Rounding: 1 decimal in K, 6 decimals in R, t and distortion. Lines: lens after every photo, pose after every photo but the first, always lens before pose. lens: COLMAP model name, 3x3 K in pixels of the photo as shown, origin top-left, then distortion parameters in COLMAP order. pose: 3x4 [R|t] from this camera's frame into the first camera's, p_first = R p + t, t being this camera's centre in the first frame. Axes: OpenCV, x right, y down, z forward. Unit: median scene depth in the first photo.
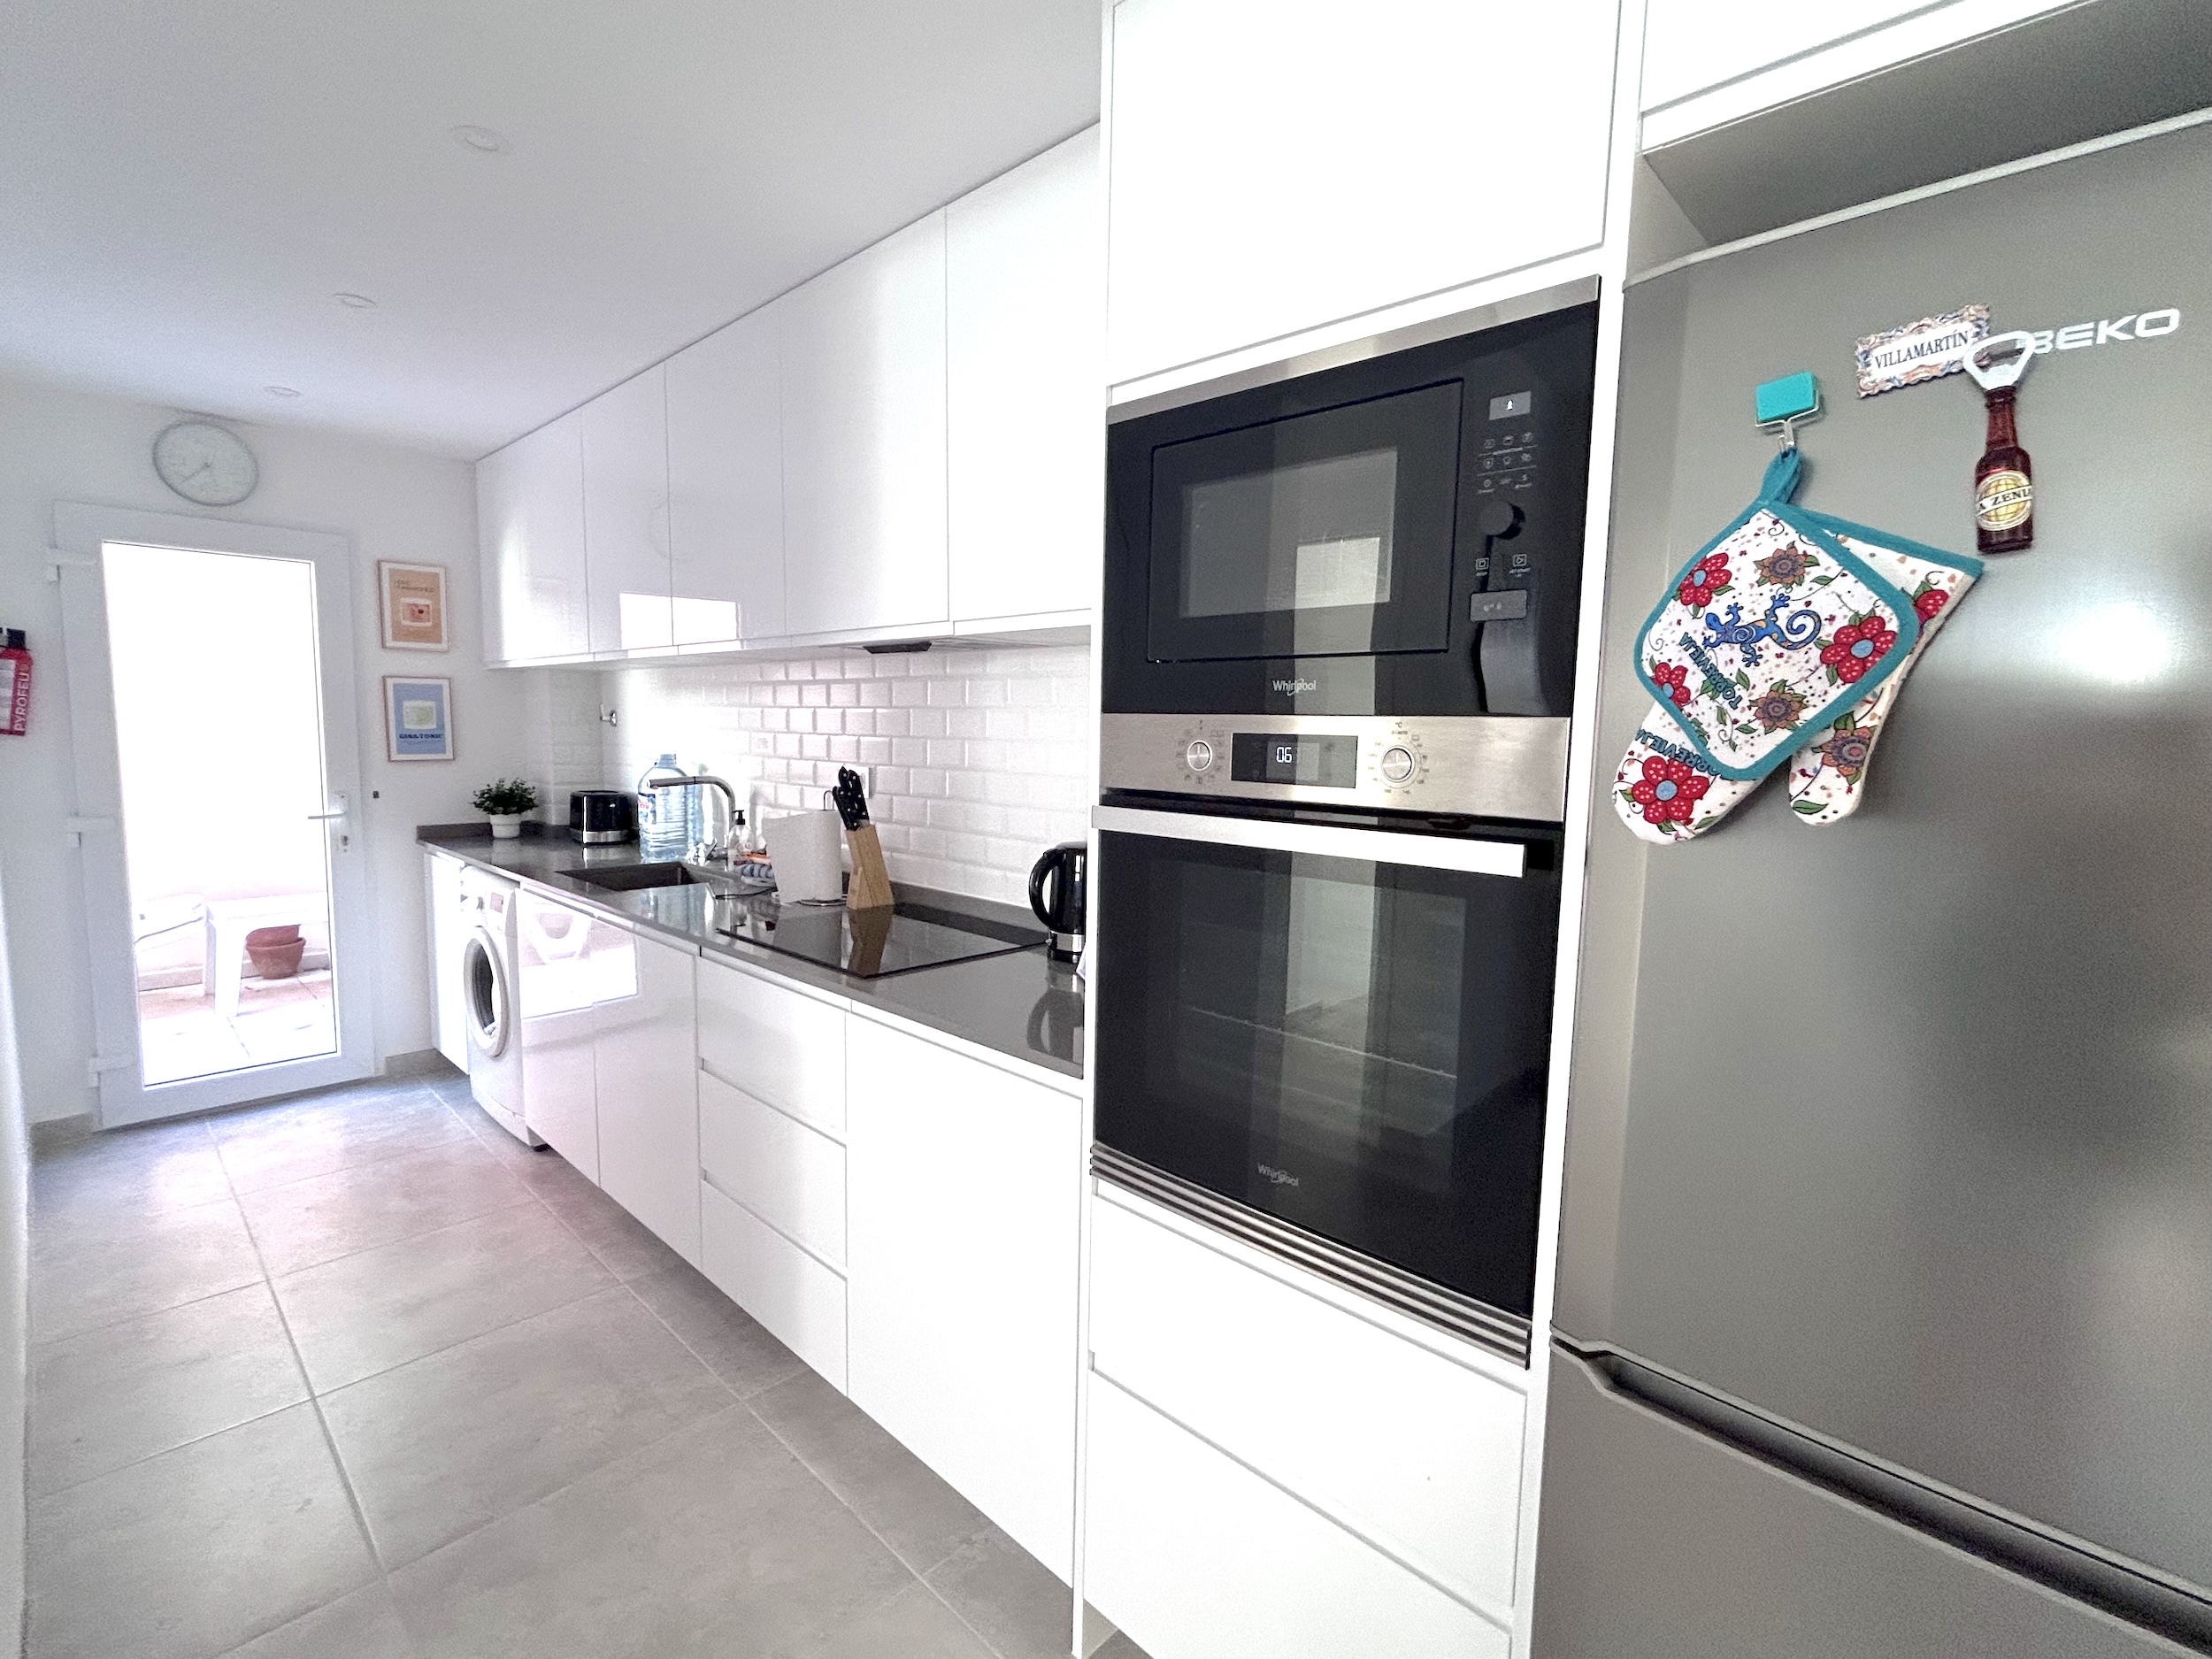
lens RADIAL K [[1023.4, 0, 1091.5], [0, 1023.4, 833.5], [0, 0, 1]] dist [0.003714, -0.000755]
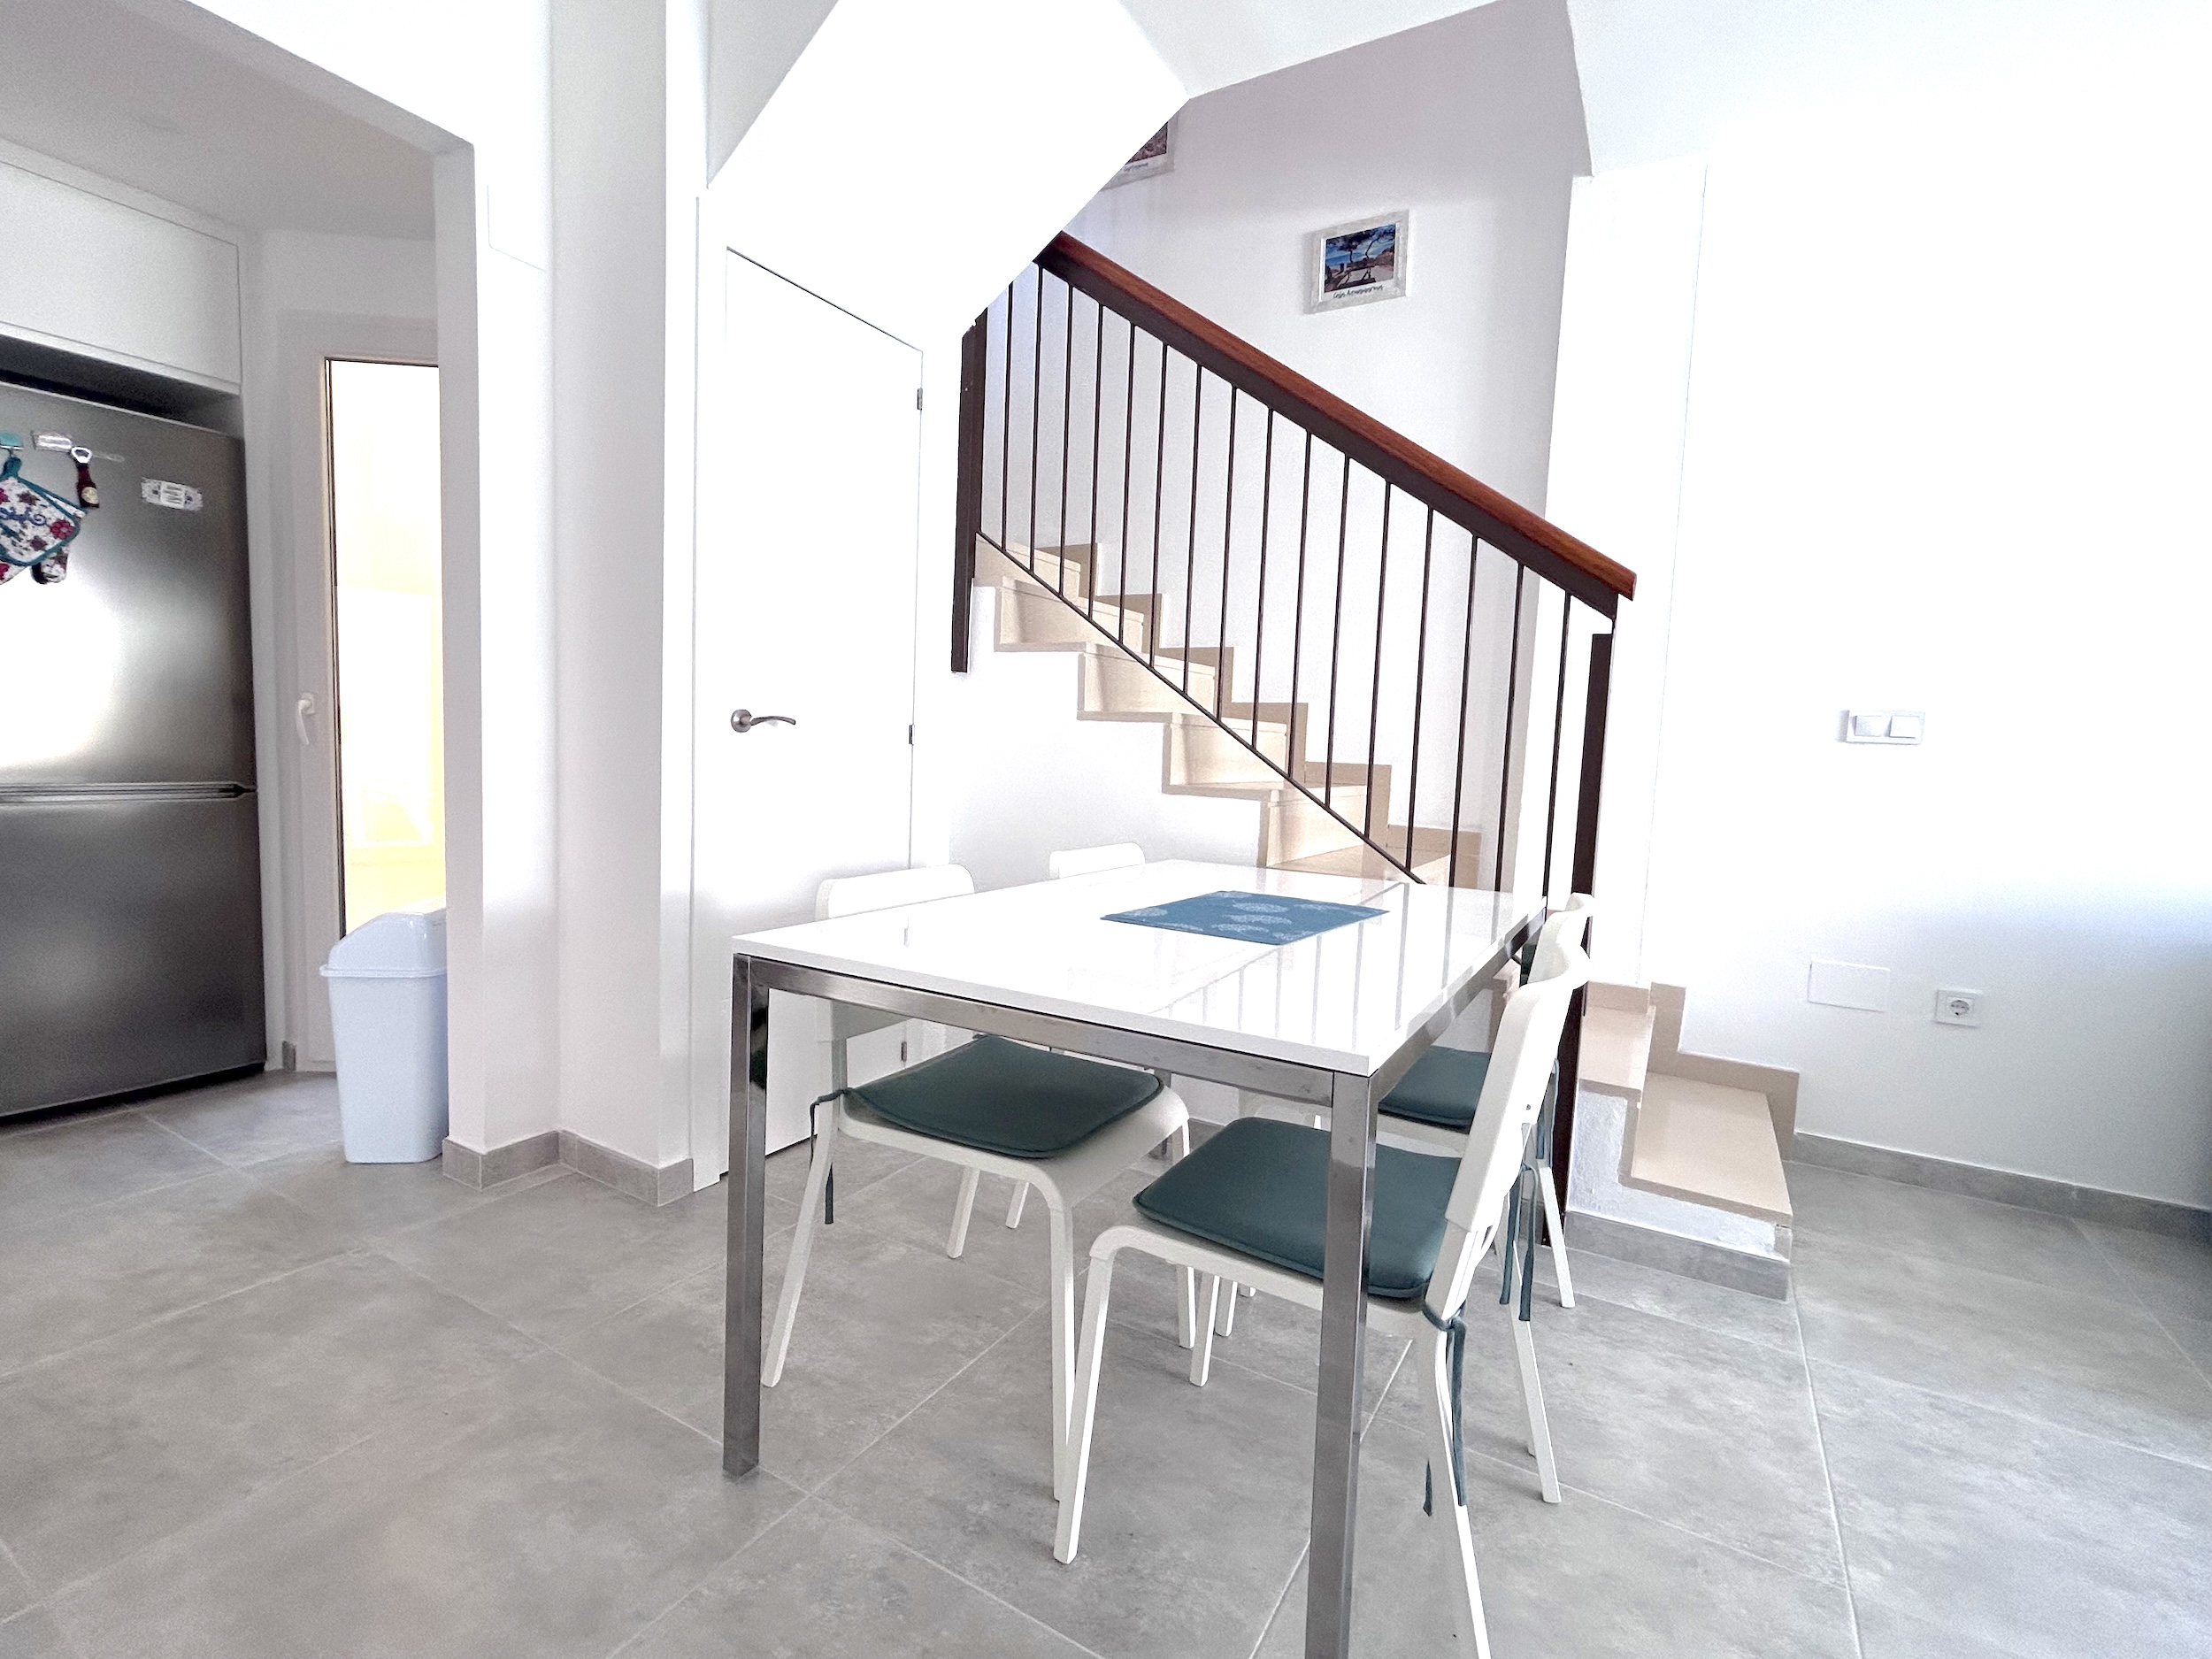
lens RADIAL K [[1023.4, 0, 1084.7], [0, 1023.4, 833.2], [0, 0, 1]] dist [0.003714, -0.000755]
pose [[-0.226292, -0.109389, 0.967898, -2.932221], [0.059639, 0.990254, 0.125859, 0.505438], [-0.972232, 0.086205, -0.217562, -1.262635]]
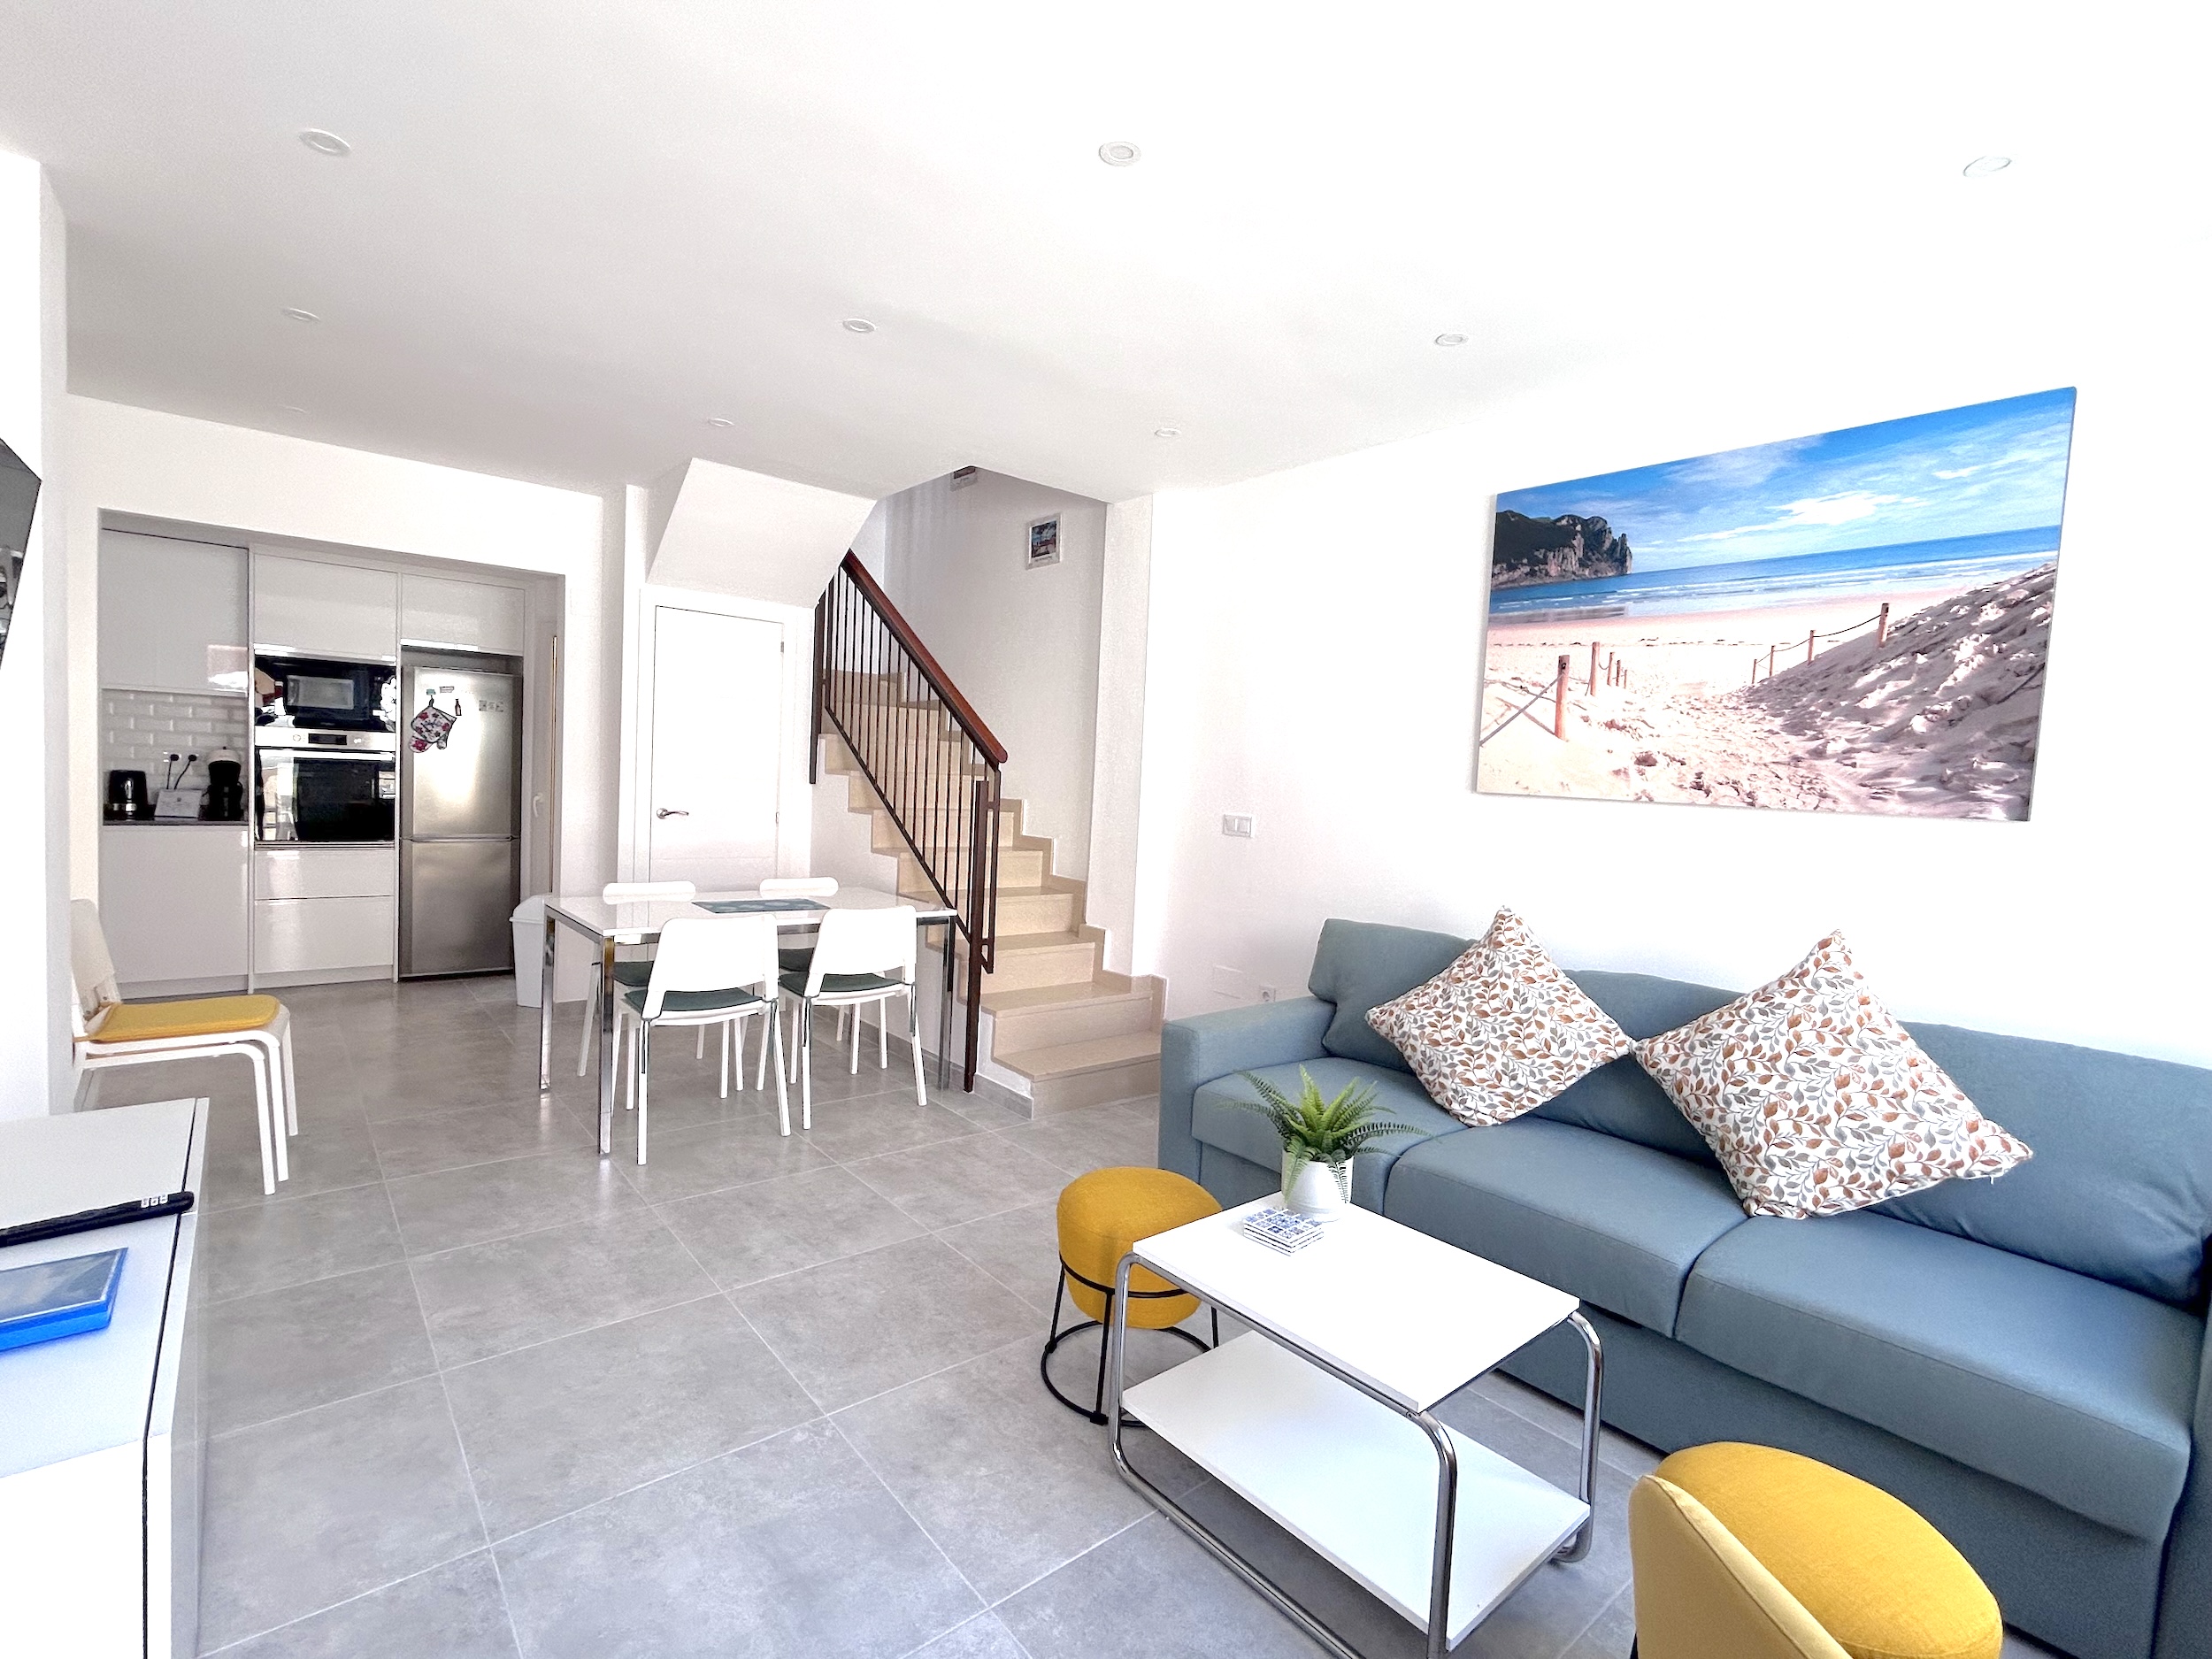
lens RADIAL K [[1023.4, 0, 1084.4], [0, 1023.4, 829.7], [0, 0, 1]] dist [0.003714, -0.000755]
pose [[0.119806, -0.067831, 0.990477, -5.677068], [0.062415, 0.996204, 0.060674, 0.377584], [-0.990833, 0.054551, 0.123585, -4.178365]]
